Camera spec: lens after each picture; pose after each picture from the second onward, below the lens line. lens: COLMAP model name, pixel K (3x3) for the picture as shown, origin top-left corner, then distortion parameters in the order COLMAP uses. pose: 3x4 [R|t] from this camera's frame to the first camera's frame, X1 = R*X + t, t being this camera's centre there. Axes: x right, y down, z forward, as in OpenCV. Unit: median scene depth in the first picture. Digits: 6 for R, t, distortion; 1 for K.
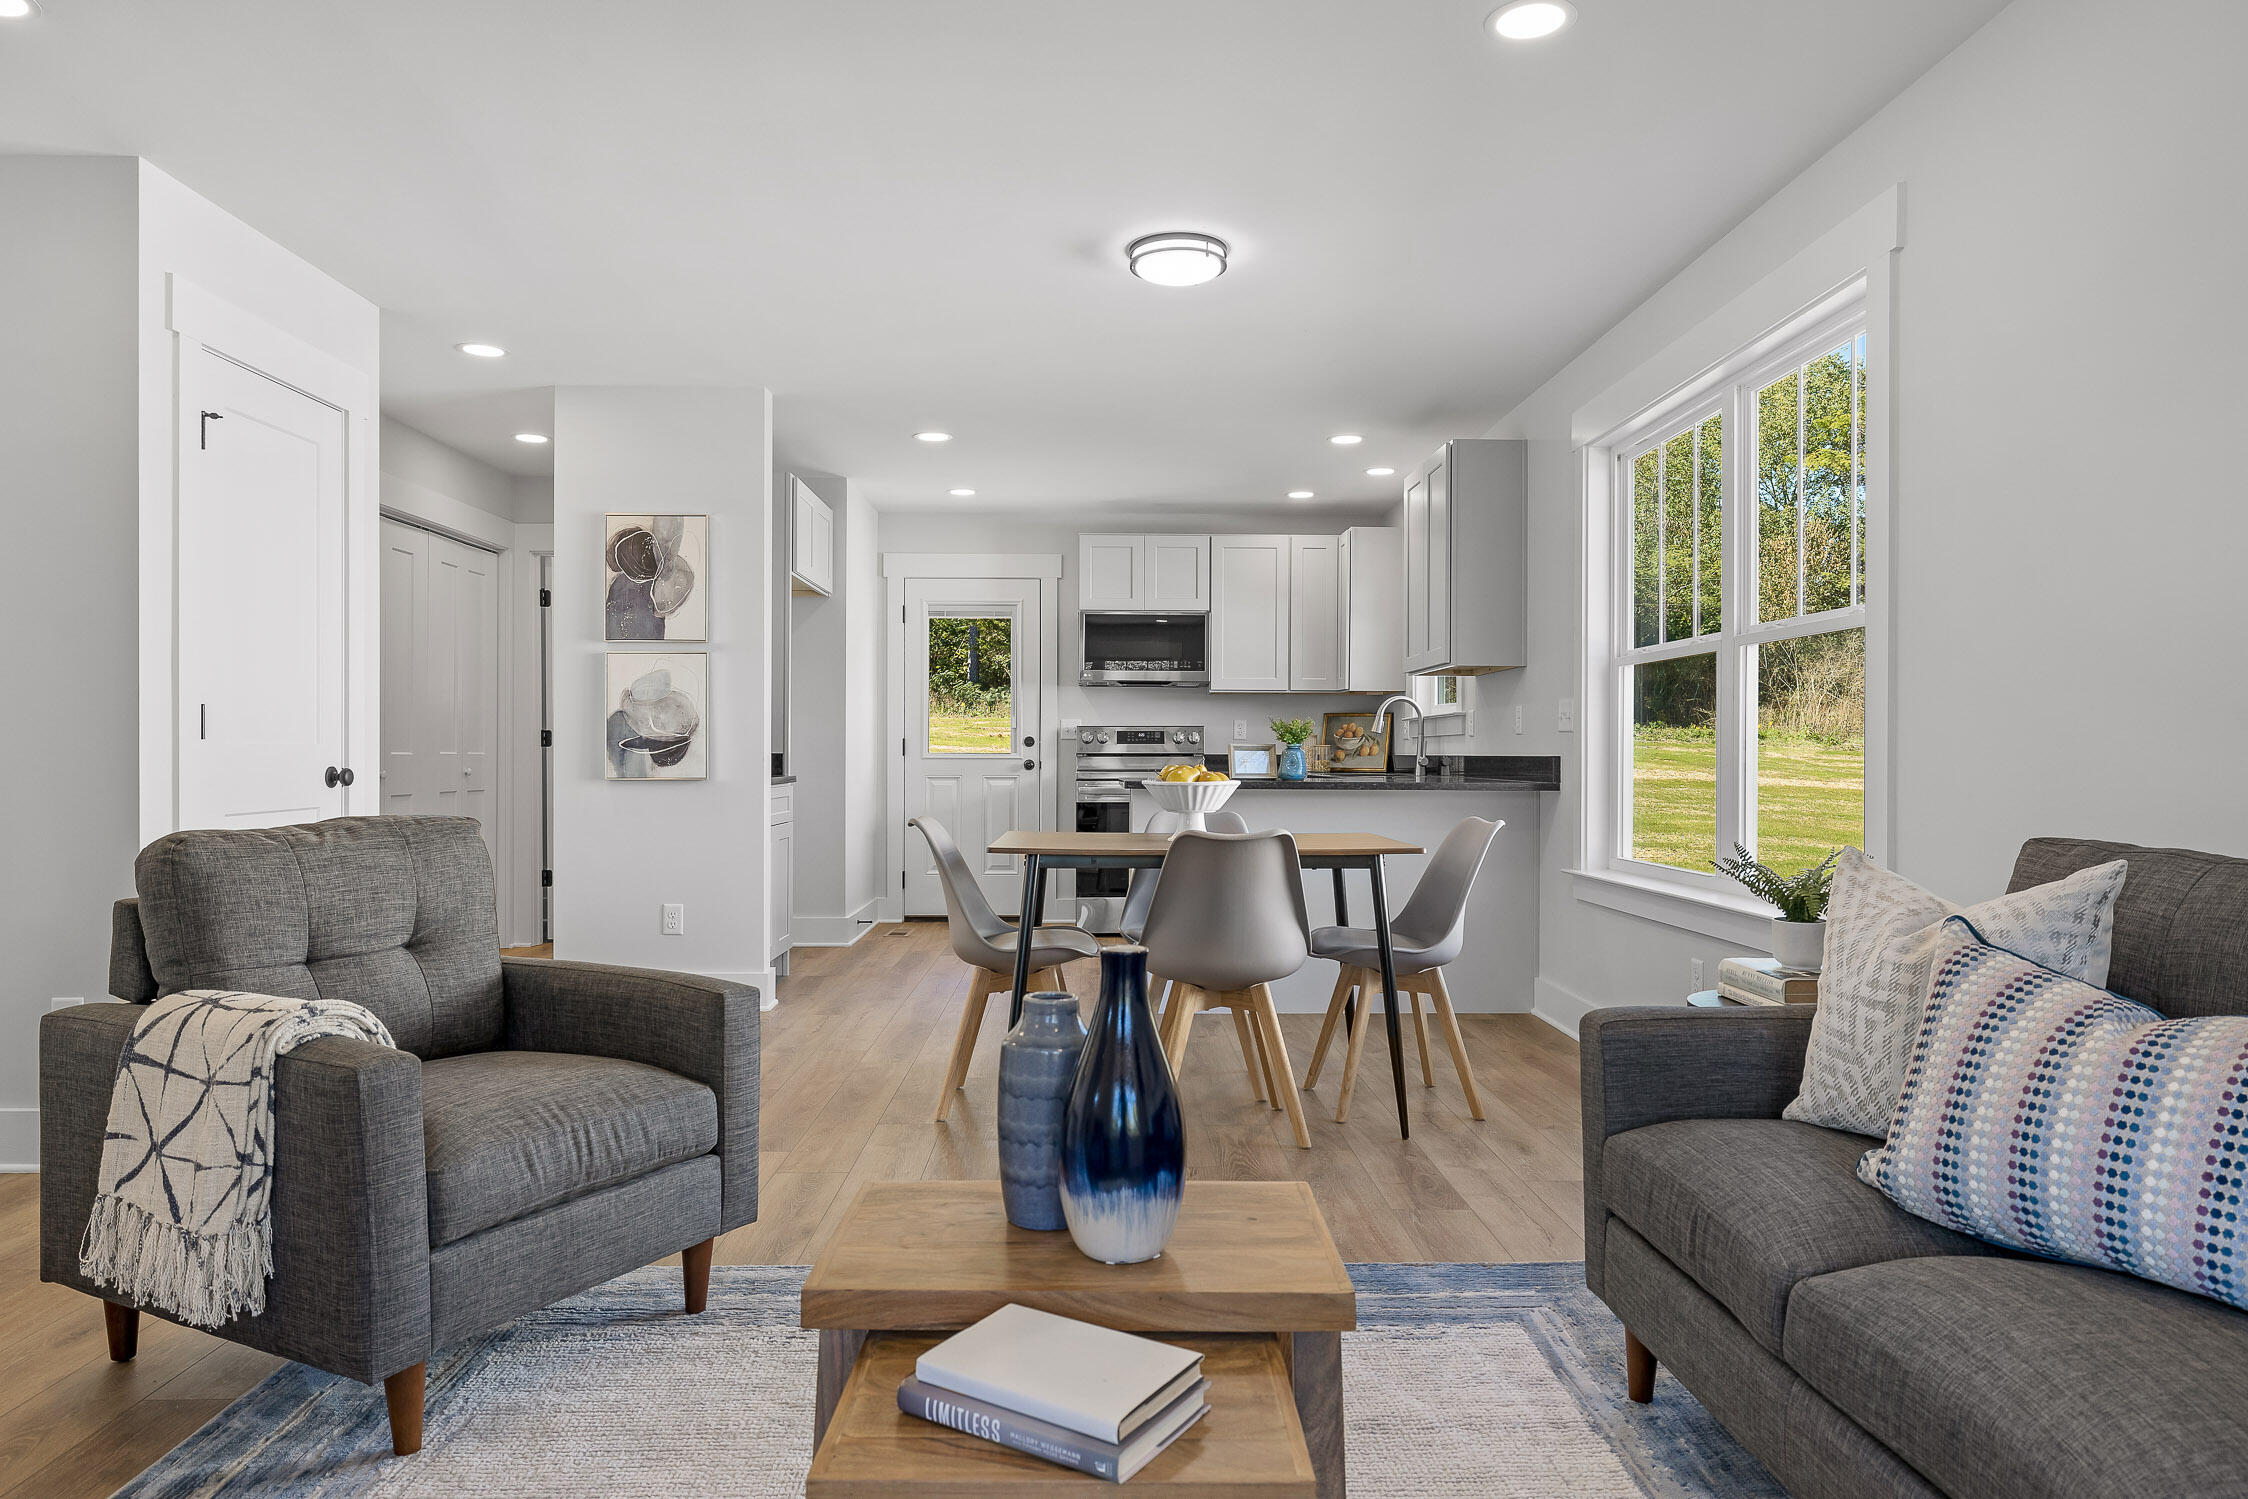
lens RADIAL K [[1404.3, 0, 1126.9], [0, 1404.3, 758.1], [0, 0, 1]] dist [-0.002826, 0.002168]
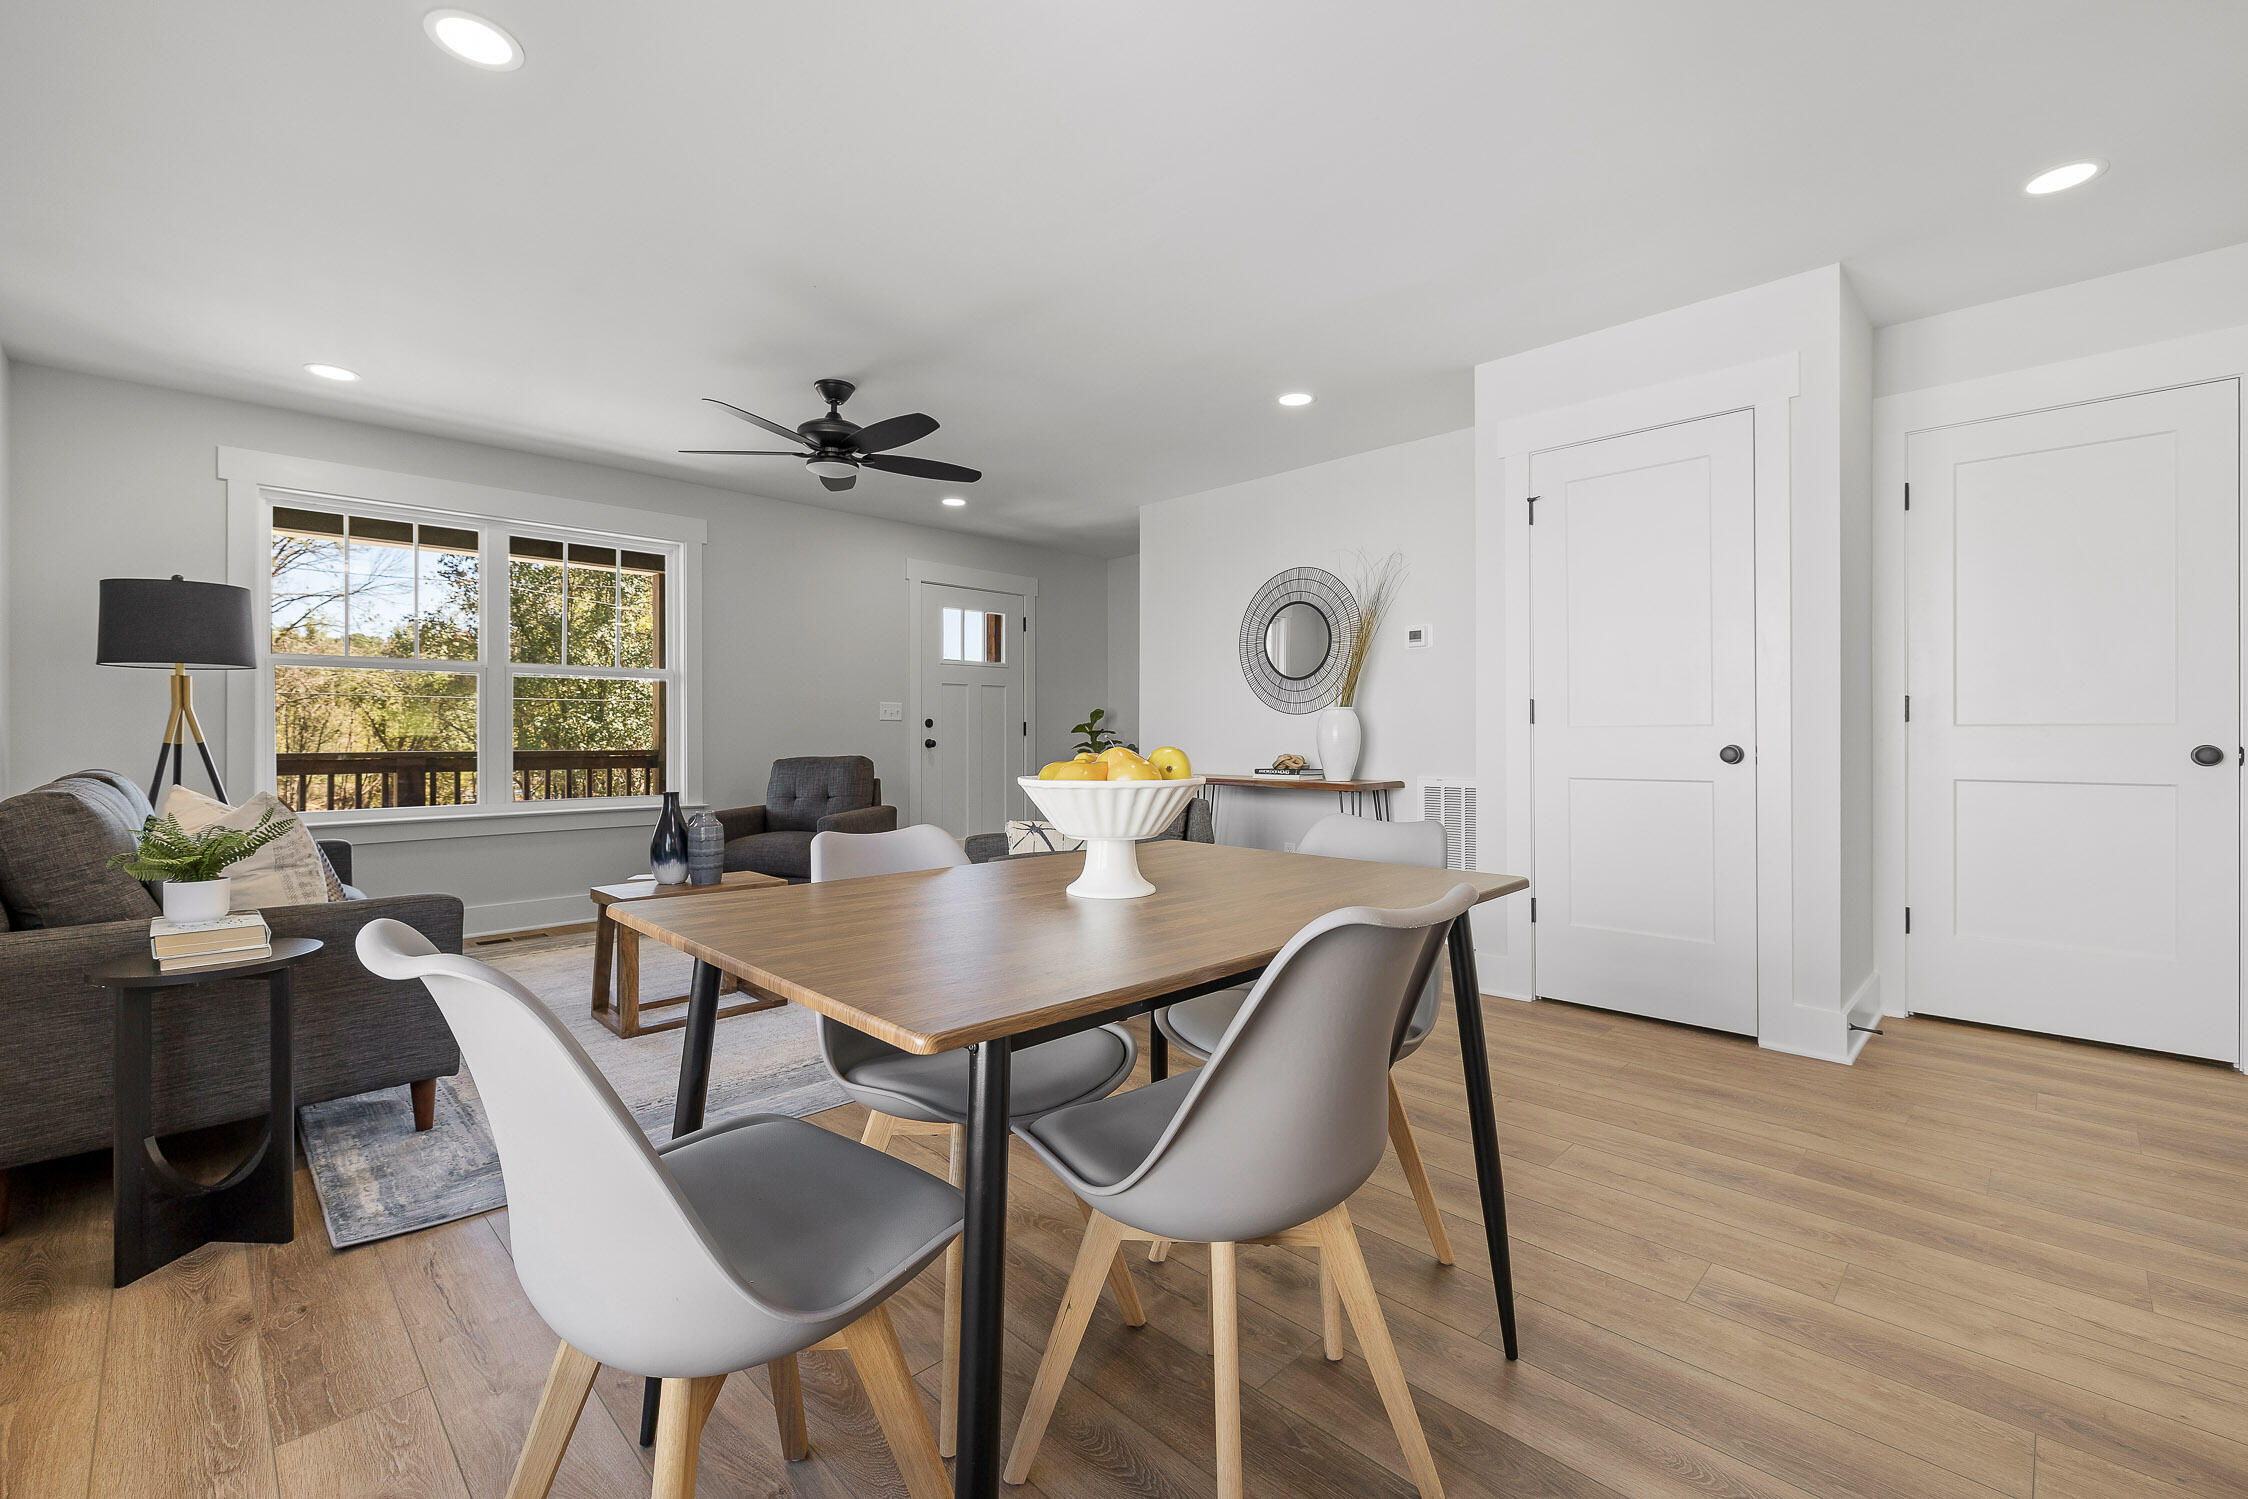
lens RADIAL K [[946.6, 0, 1124.1], [0, 946.6, 732.2], [0, 0, 1]] dist [-0.000994, -0.000380]
pose [[-0.724446, -0.004012, -0.689320, 0.212694], [-0.001714, 0.999990, -0.004018, 0.000348], [0.689329, -0.001729, -0.724446, 0.934561]]
